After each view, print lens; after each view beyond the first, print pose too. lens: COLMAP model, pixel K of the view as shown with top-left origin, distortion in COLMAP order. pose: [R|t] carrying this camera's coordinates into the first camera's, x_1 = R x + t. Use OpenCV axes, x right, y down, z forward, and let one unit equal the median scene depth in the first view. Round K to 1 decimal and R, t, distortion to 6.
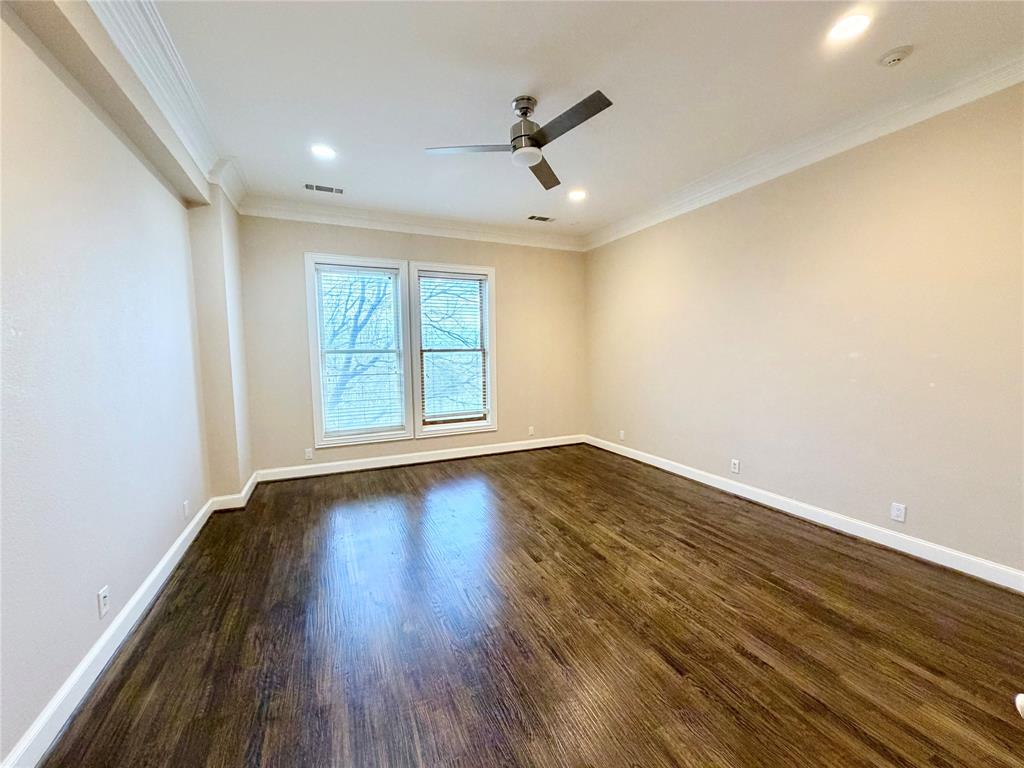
lens RADIAL K [[409.8, 0, 519.5], [0, 409.8, 383.0], [0, 0, 1]] dist [0.001370, -0.000118]
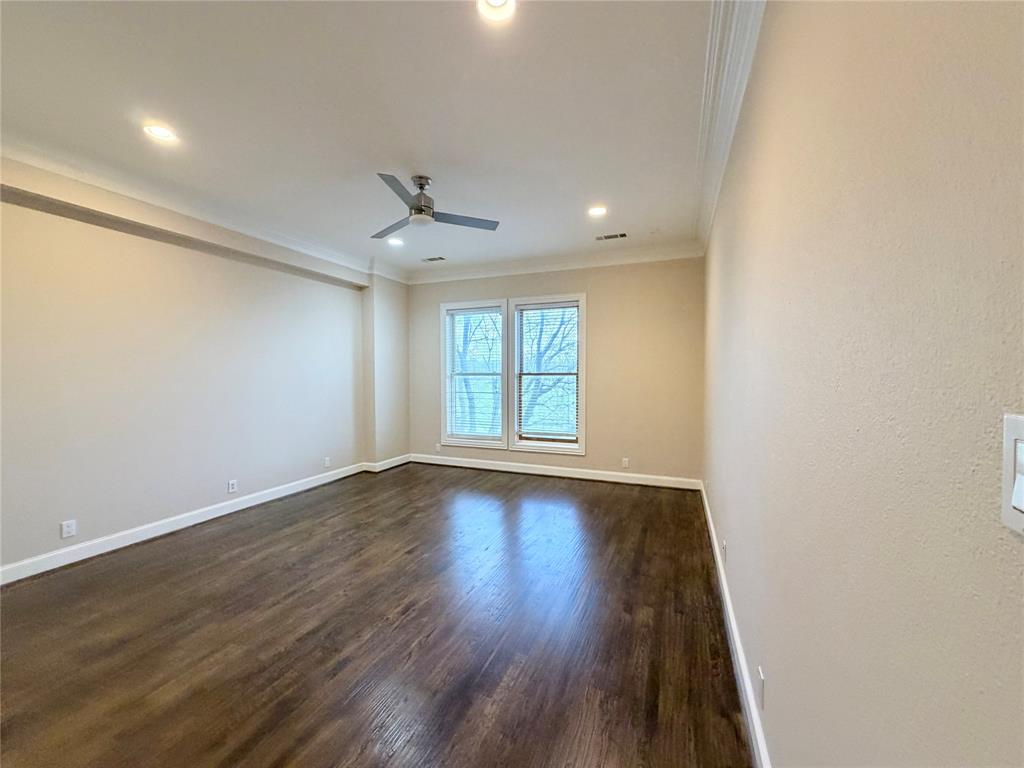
lens RADIAL K [[409.8, 0, 502.3], [0, 409.8, 382.0], [0, 0, 1]] dist [0.001370, -0.000118]
pose [[0.677417, 0.025378, -0.735162, 0.562185], [-0.064415, 0.997612, -0.024917, -0.024643], [0.732774, 0.064235, 0.677434, 0.187042]]
